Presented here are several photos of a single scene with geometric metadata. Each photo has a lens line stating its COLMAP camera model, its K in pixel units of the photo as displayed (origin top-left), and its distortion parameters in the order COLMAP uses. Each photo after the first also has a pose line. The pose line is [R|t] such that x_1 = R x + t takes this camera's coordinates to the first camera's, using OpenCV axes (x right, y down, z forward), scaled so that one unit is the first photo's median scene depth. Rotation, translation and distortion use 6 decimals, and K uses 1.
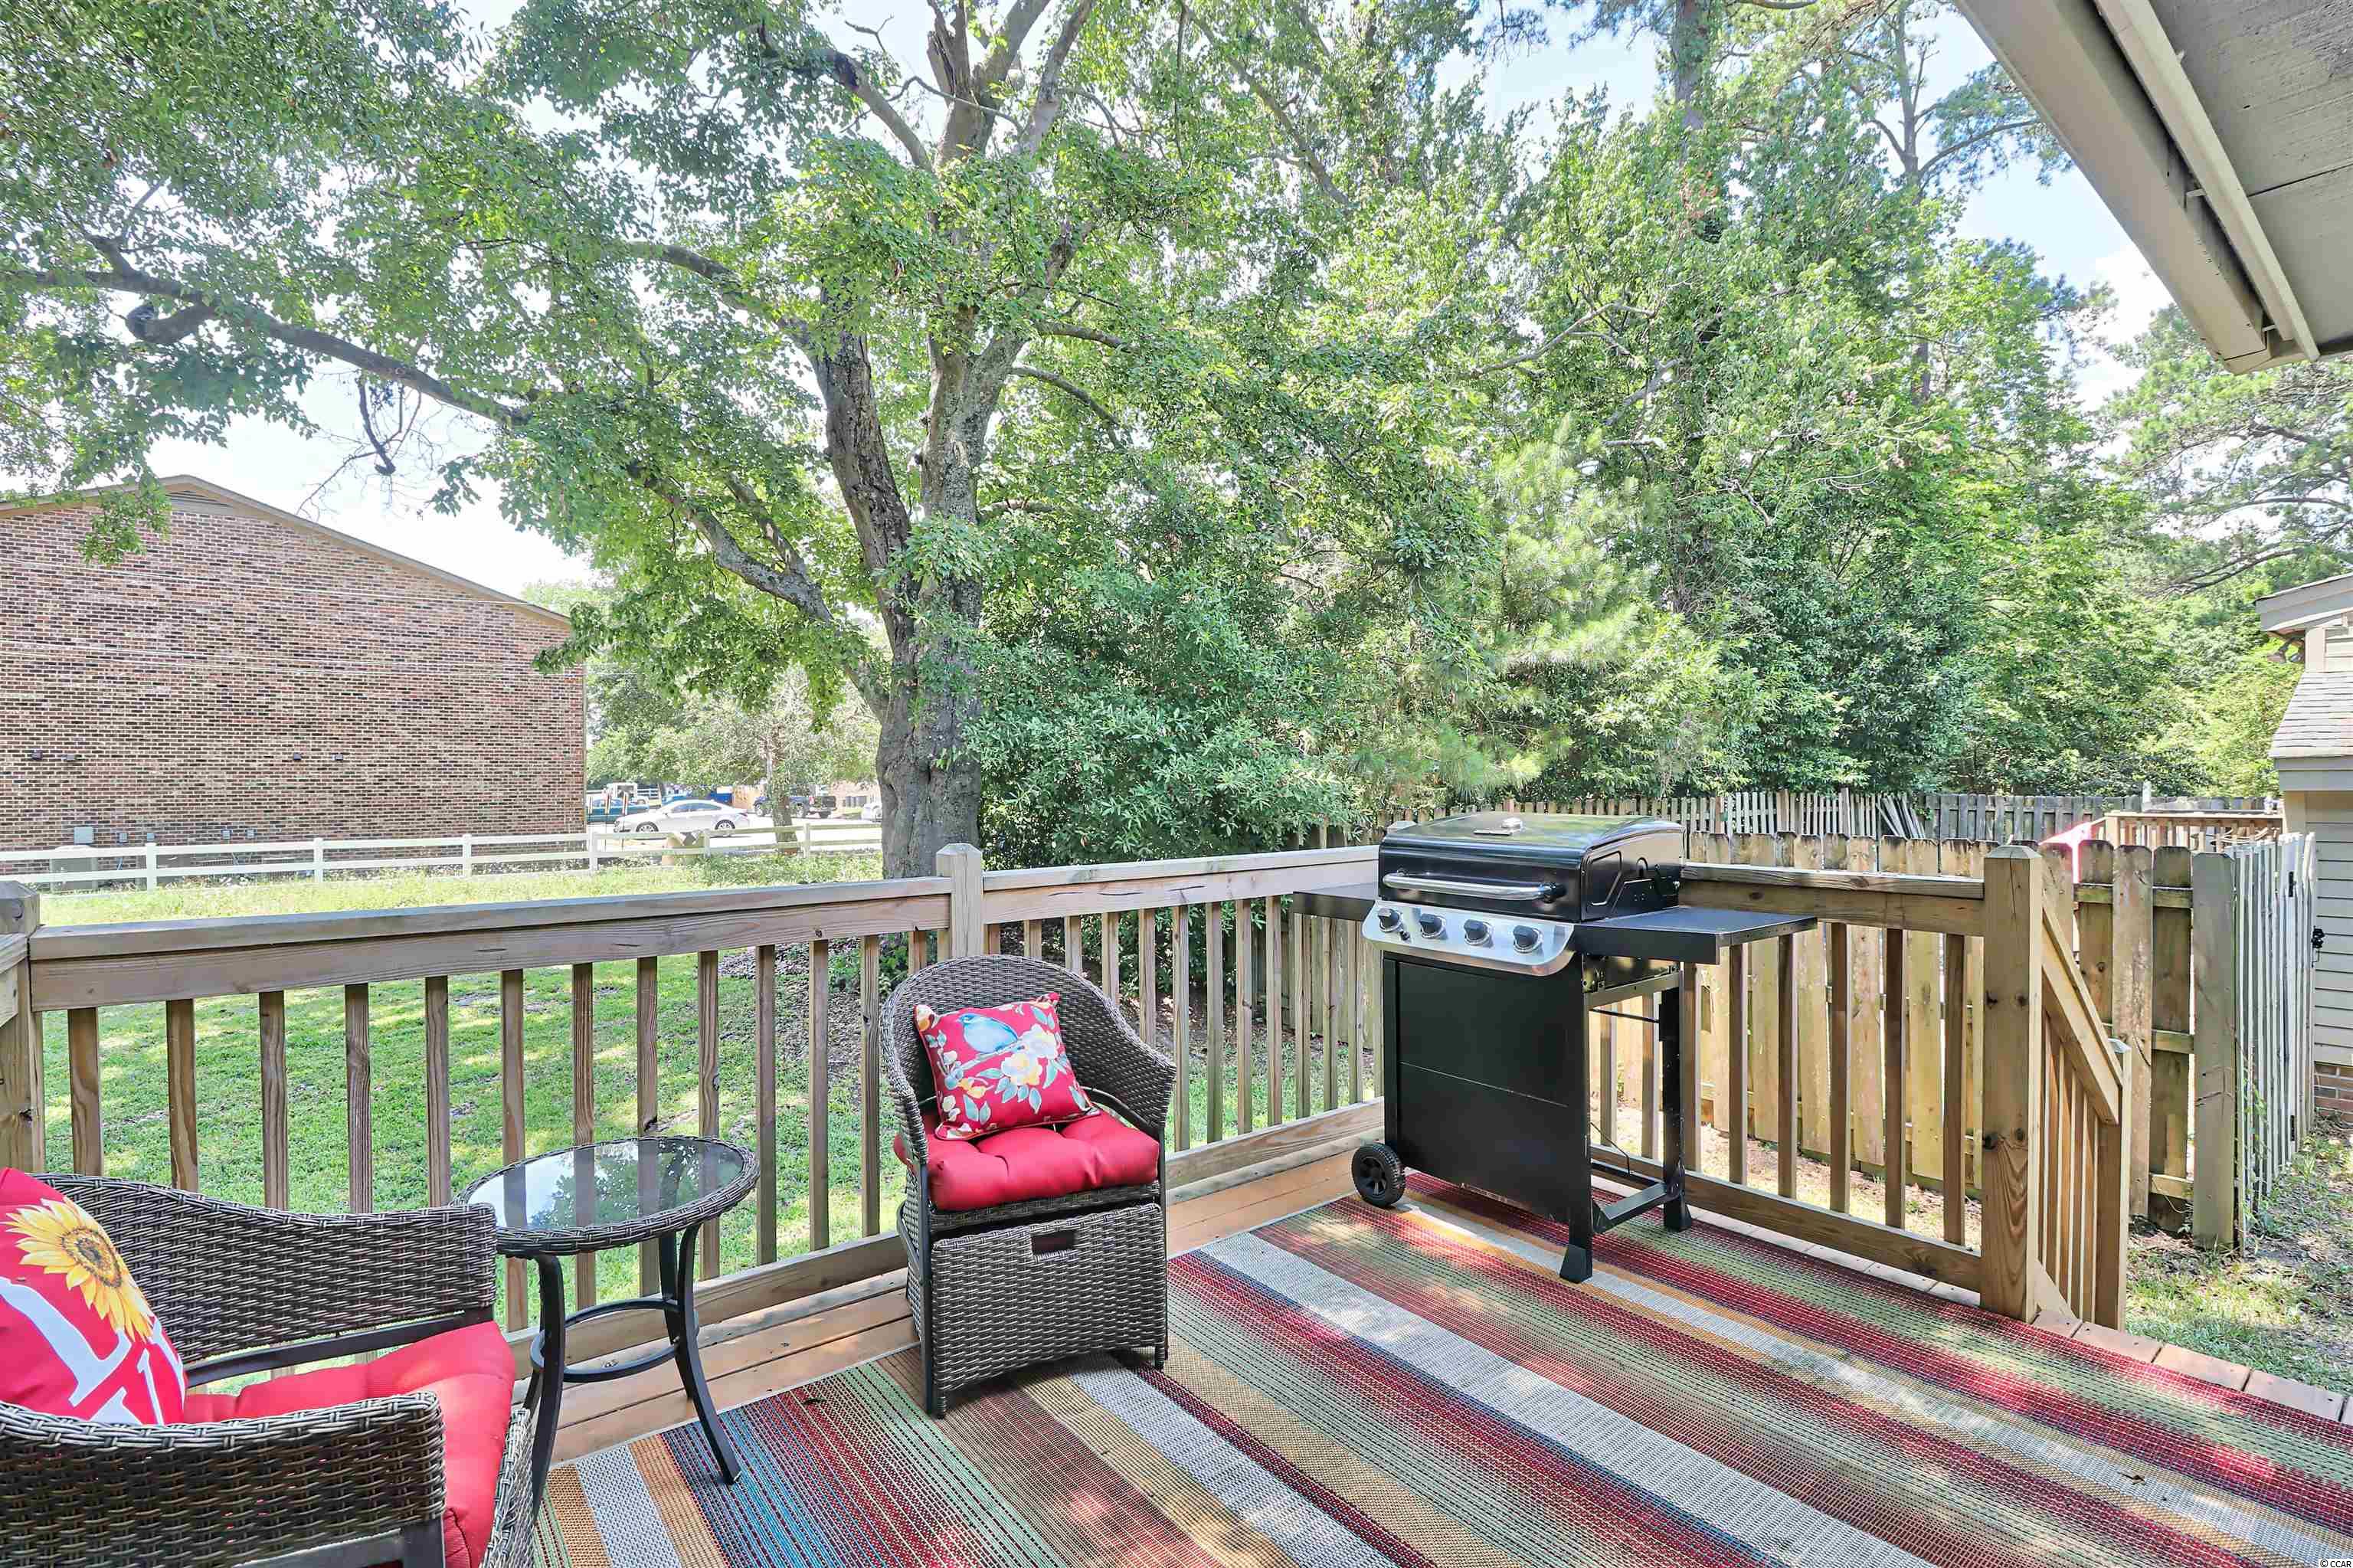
lens RADIAL K [[1103.9, 0, 1164.4], [0, 1103.9, 785.3], [0, 0, 1]] dist [-0.002631, -0.000978]
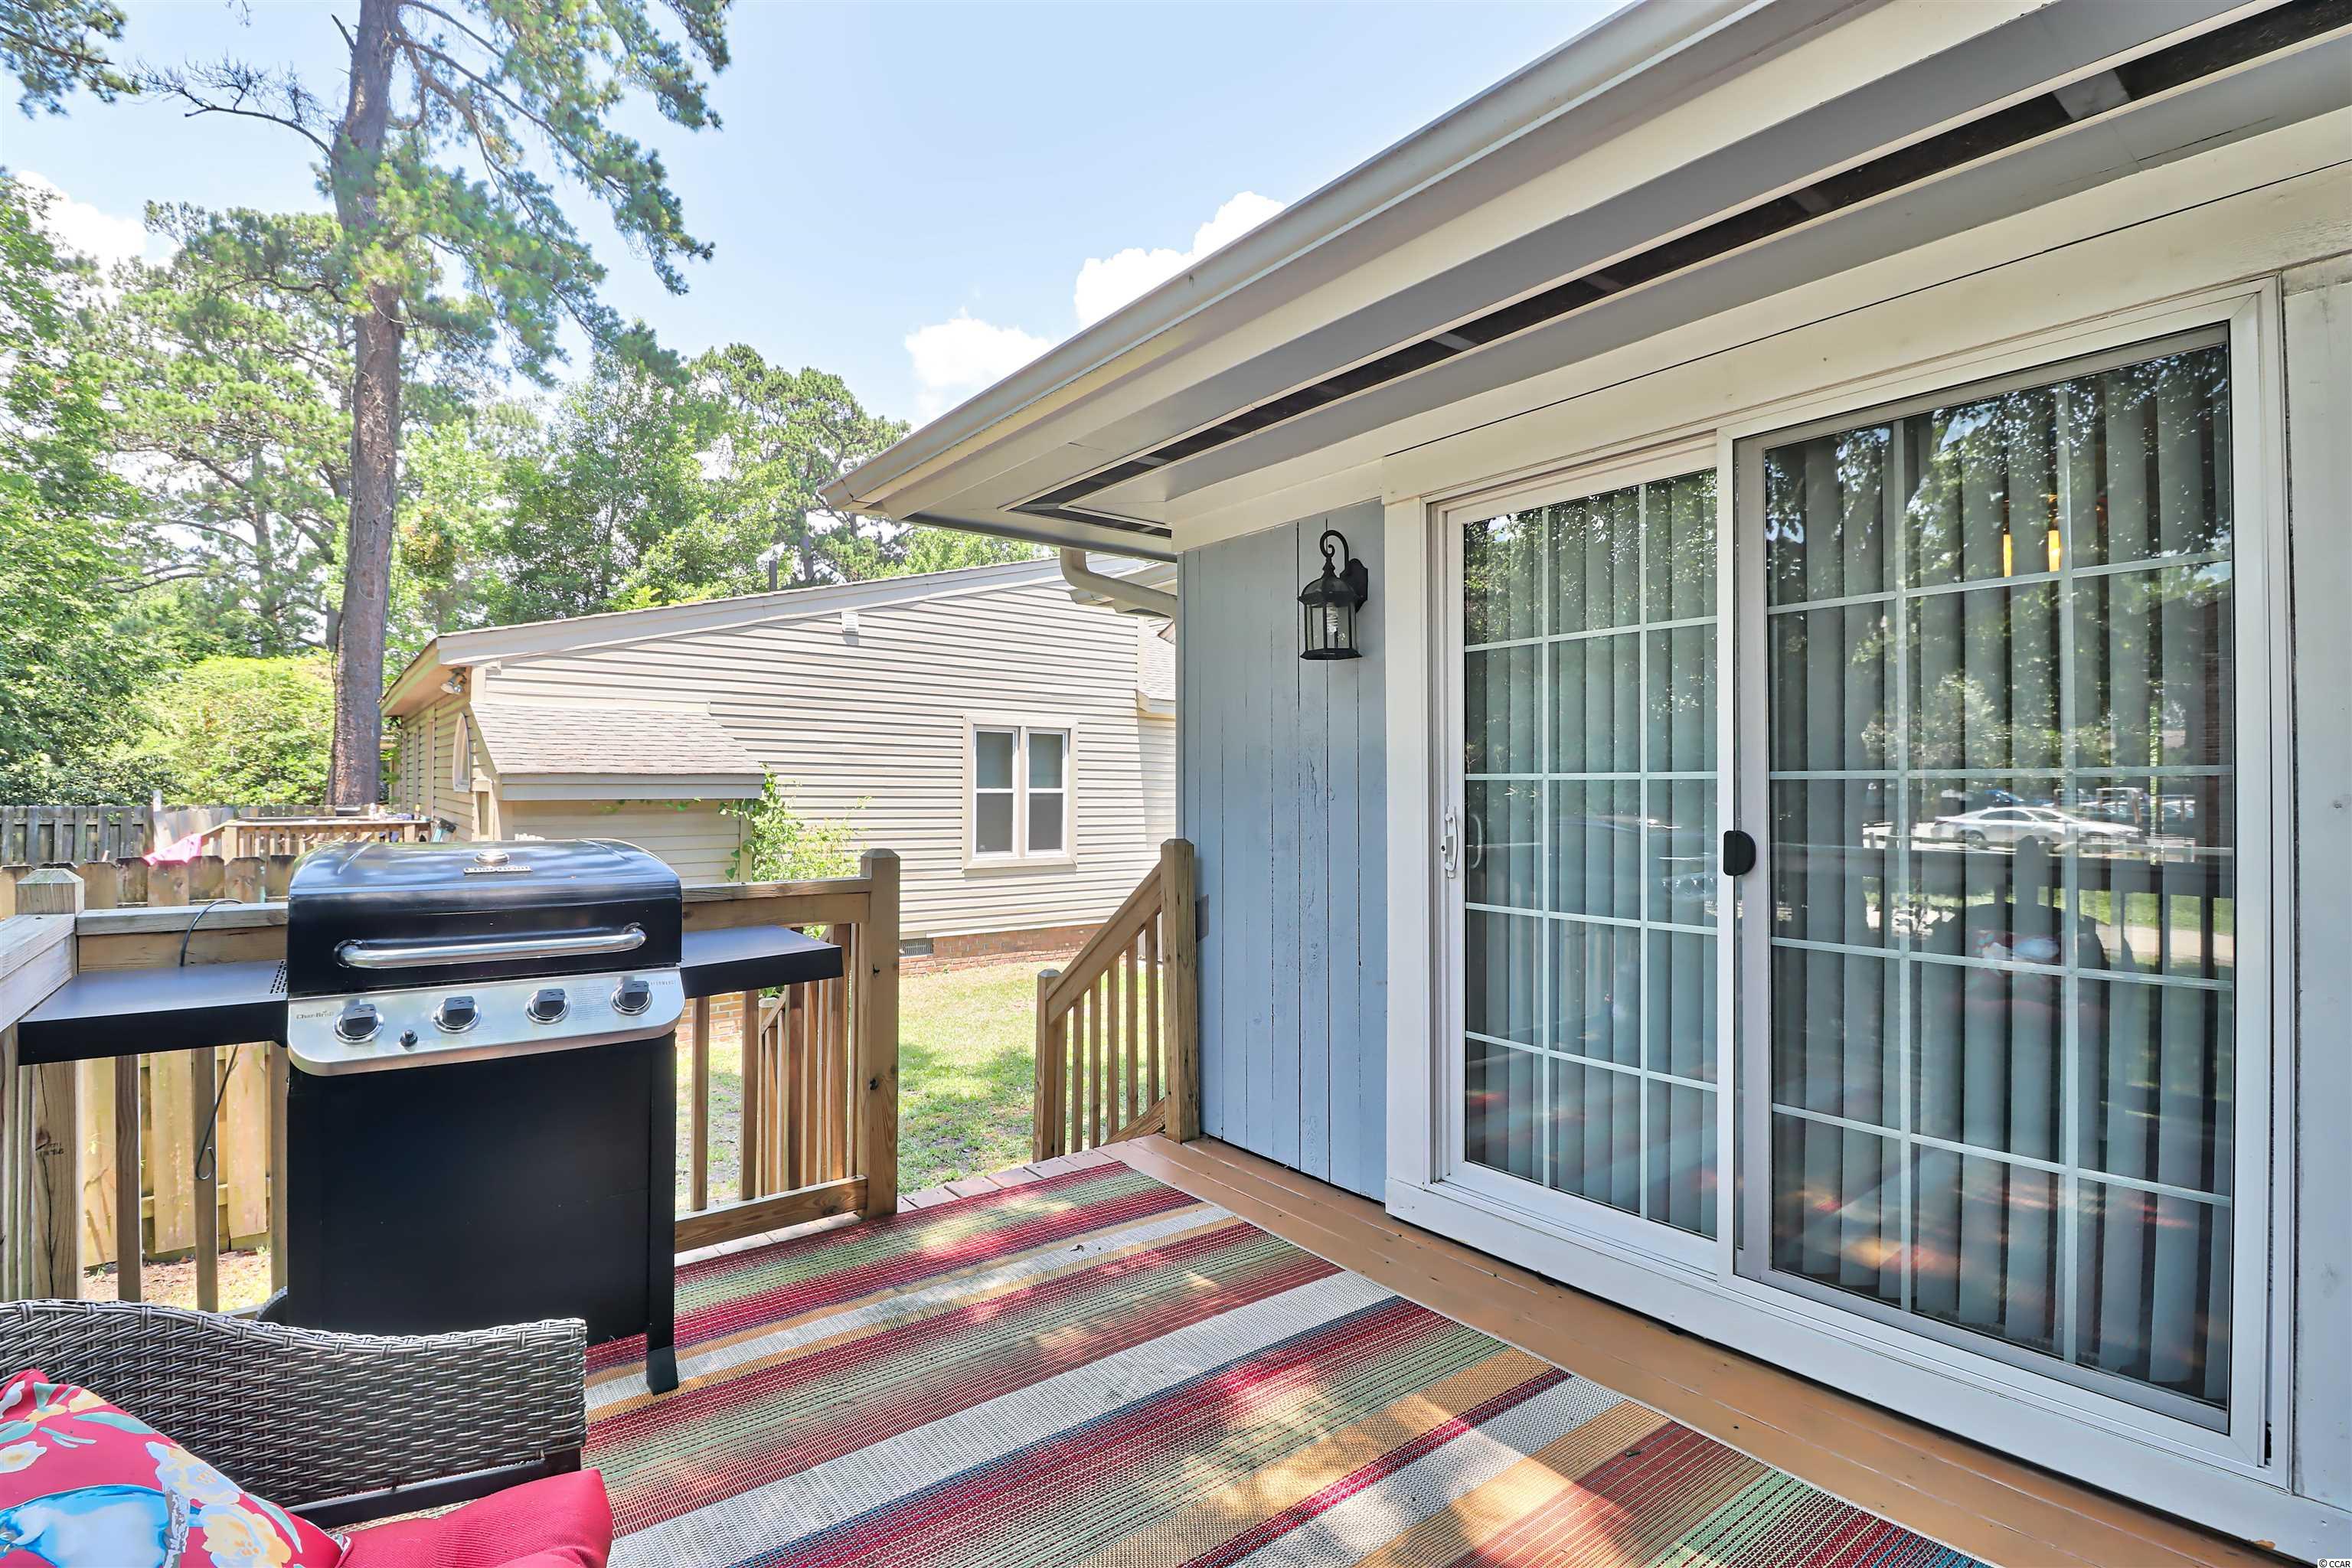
lens RADIAL K [[1103.4, 0, 1163.9], [0, 1103.4, 785.3], [0, 0, 1]] dist [-0.002631, -0.000978]
pose [[0.024755, 0.003442, 0.999688, -0.191663], [0.002492, 0.999991, -0.003505, -0.005459], [-0.999690, 0.002577, 0.024746, 0.238400]]
